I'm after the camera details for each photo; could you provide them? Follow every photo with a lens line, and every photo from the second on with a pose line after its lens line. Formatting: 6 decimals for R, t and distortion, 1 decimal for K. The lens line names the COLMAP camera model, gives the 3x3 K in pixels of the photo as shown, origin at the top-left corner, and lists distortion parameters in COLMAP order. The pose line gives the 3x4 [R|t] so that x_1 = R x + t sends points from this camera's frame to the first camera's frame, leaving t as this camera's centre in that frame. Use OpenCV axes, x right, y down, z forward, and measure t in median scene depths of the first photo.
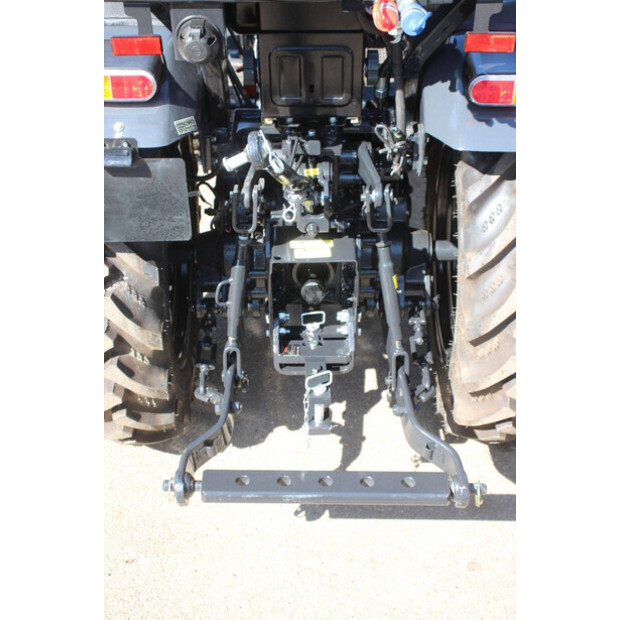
lens RADIAL K [[1053.8, 0, 312.8], [0, 1053.8, 319.2], [0, 0, 1]] dist [0.177107, 0.000000]
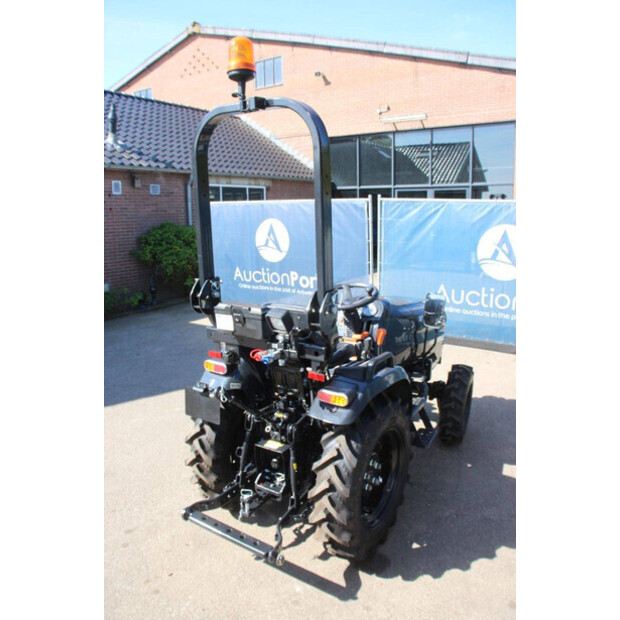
lens RADIAL K [[502.6, 0, 316.4], [0, 502.6, 325.3], [0, 0, 1]] dist [-0.154809, 0.126392]
pose [[0.846238, 0.134591, -0.515525, 0.665030], [-0.313032, 0.908560, -0.276641, -0.029628], [0.431152, 0.395480, 0.810989, -0.026659]]
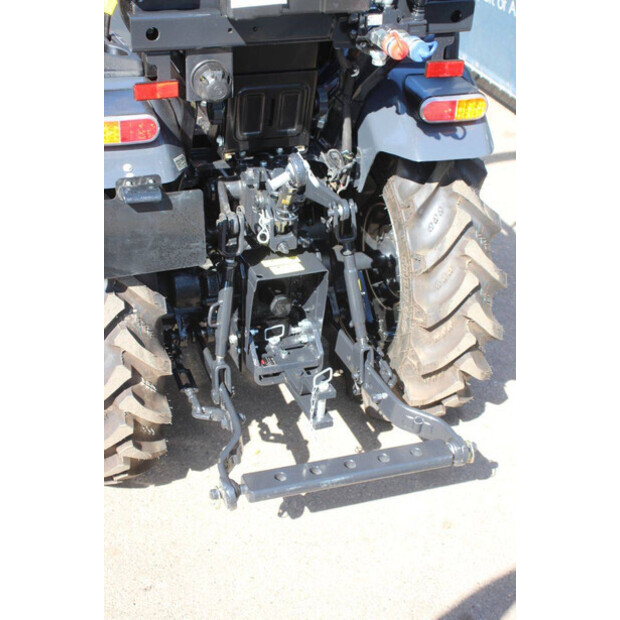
lens RADIAL K [[1052.0, 0, 309.4], [0, 1052.0, 314.0], [0, 0, 1]] dist [0.192311, 0.000000]
pose [[0.935713, -0.133395, 0.326568, -0.348433], [0.155411, 0.986950, -0.042152, 0.035192], [-0.316683, 0.090194, 0.944233, -0.050209]]
